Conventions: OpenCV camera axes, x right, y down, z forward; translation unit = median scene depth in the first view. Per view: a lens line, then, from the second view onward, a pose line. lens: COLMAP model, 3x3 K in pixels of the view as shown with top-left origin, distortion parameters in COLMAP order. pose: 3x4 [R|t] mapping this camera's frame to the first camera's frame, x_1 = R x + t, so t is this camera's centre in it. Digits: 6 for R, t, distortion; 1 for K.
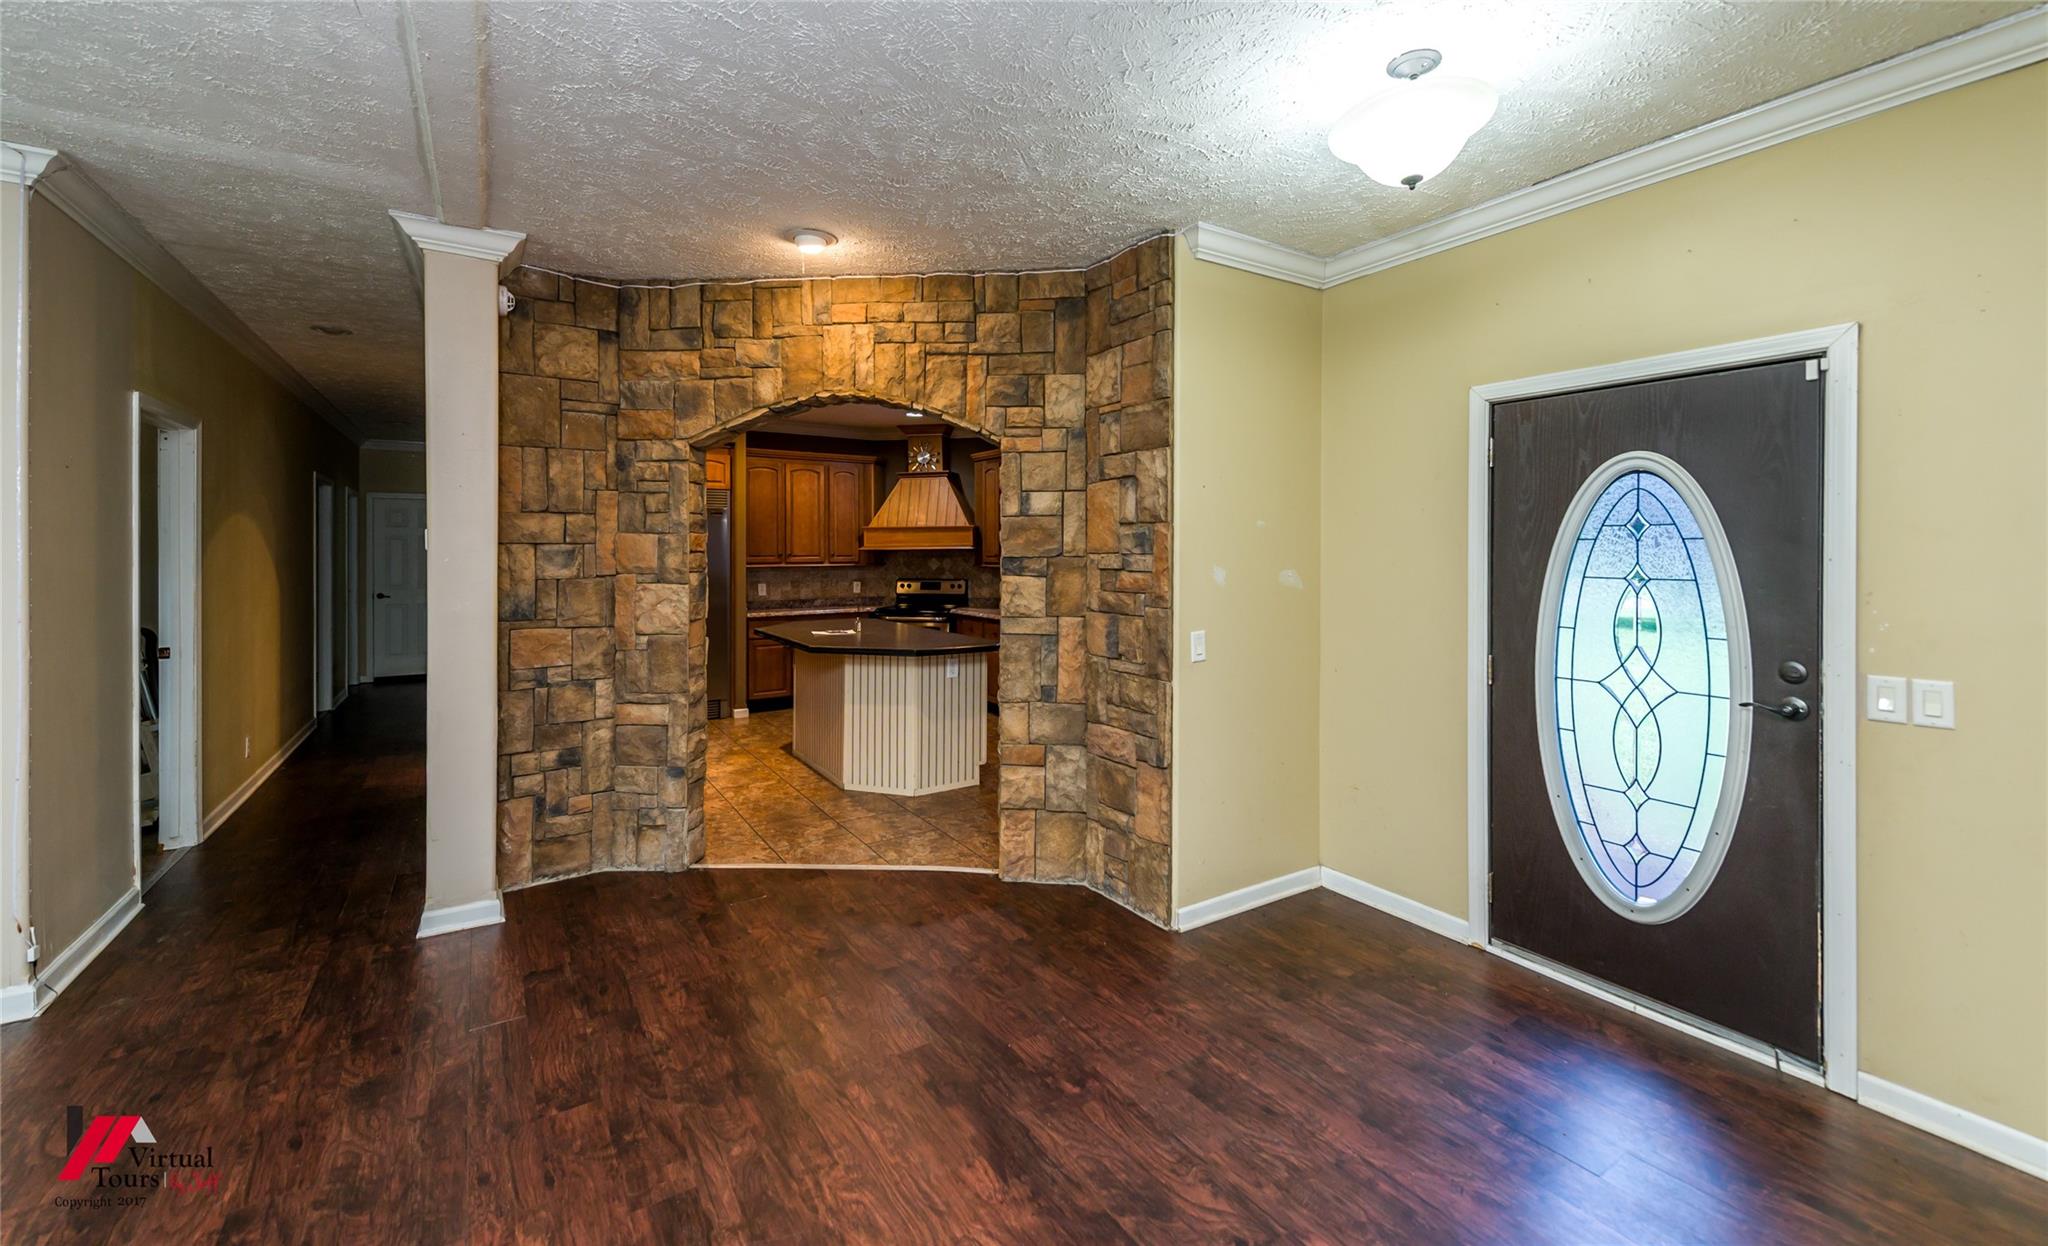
lens RADIAL K [[815.2, 0, 1053.6], [0, 815.2, 540.7], [0, 0, 1]] dist [0.003051, -0.000436]
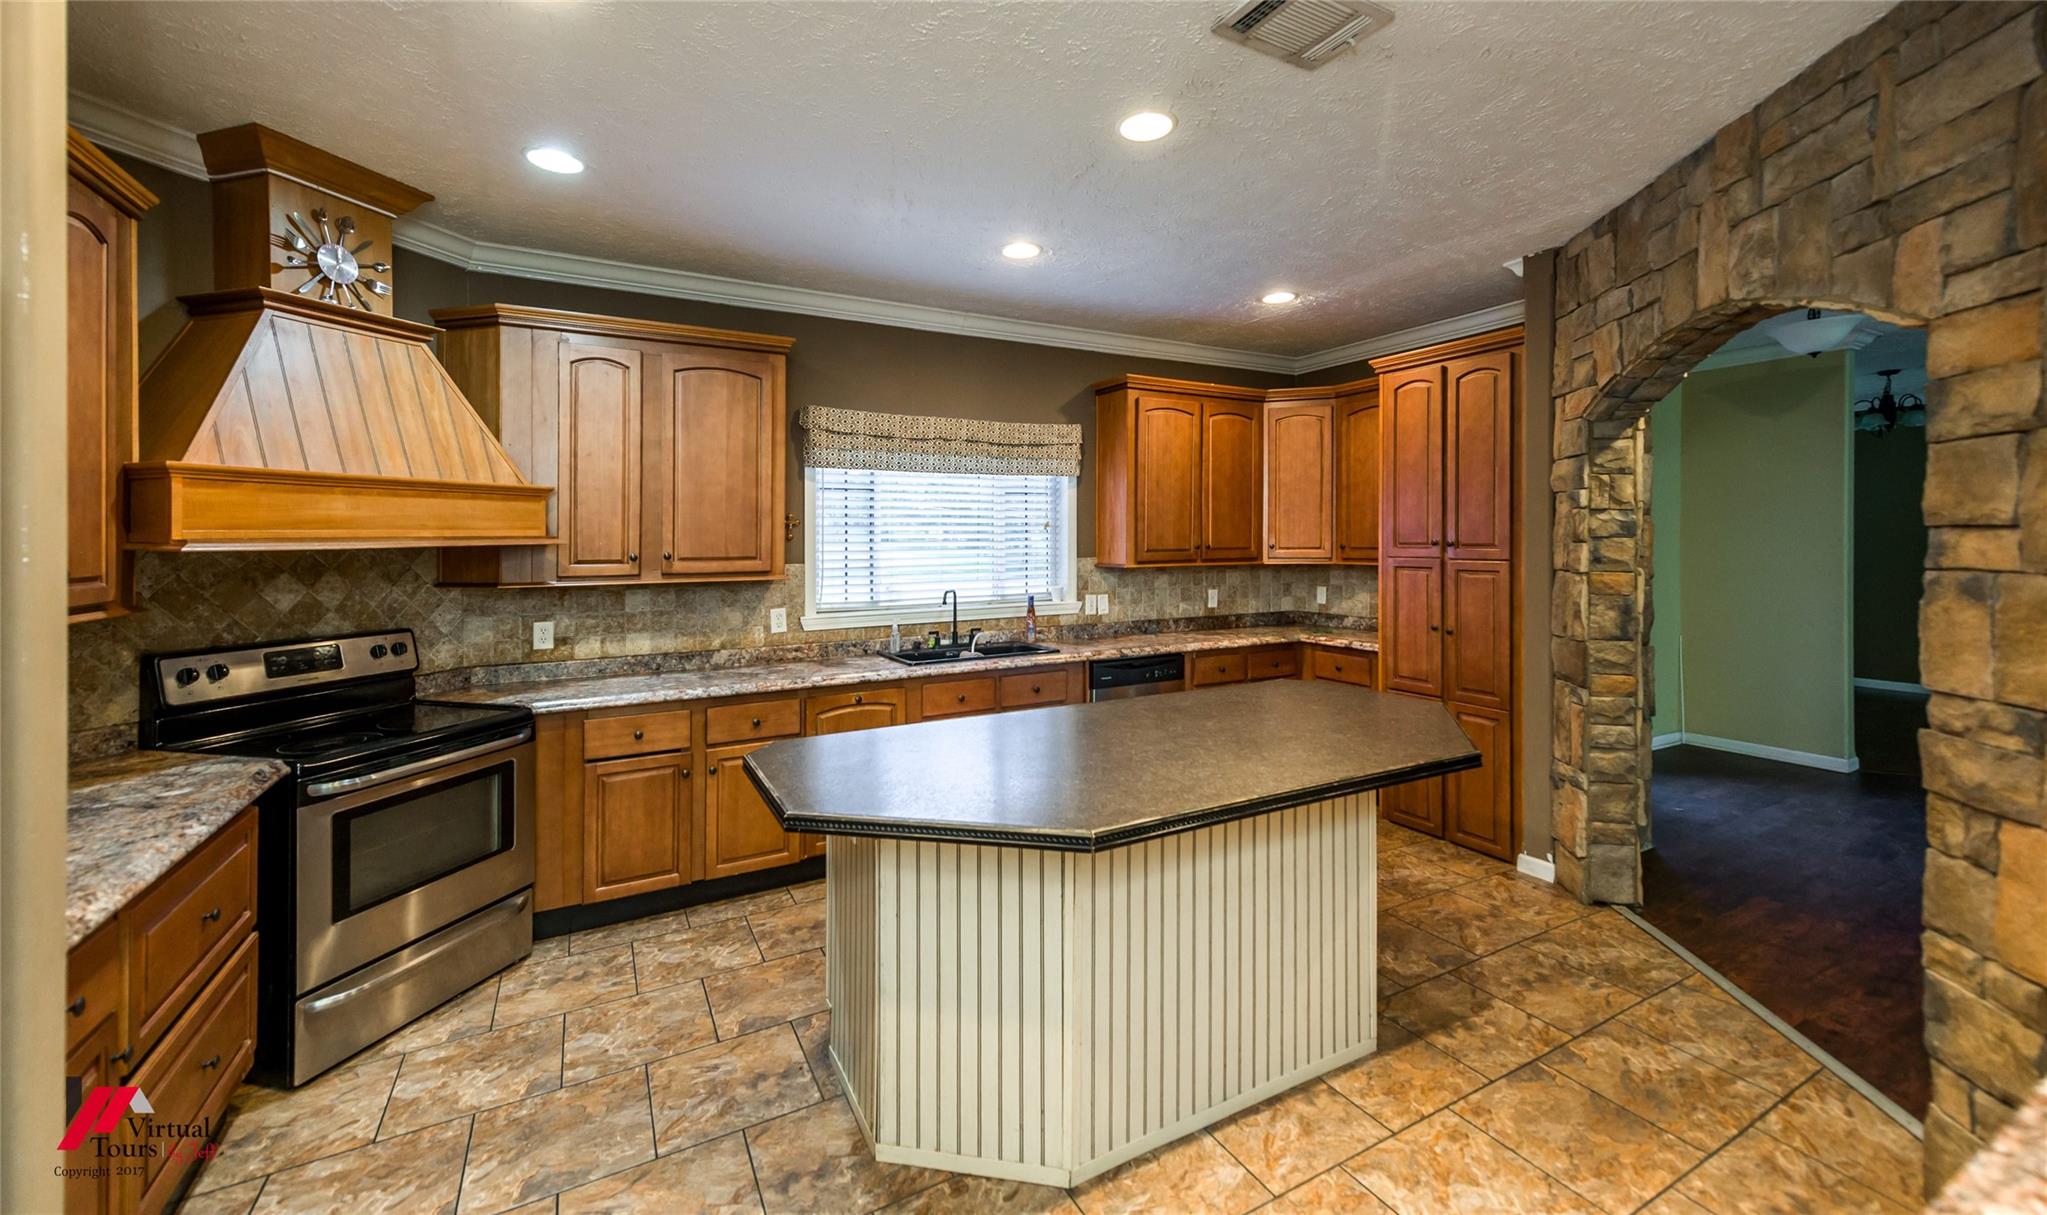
lens RADIAL K [[798.9, 0, 1038.4], [0, 798.9, 539.9], [0, 0, 1]] dist [0.034951, 0.000241]
pose [[0.096471, -0.002994, 0.995331, -0.464779], [-0.010262, 0.999939, 0.004002, 0.002927], [-0.995283, -0.010600, 0.096434, 0.708881]]
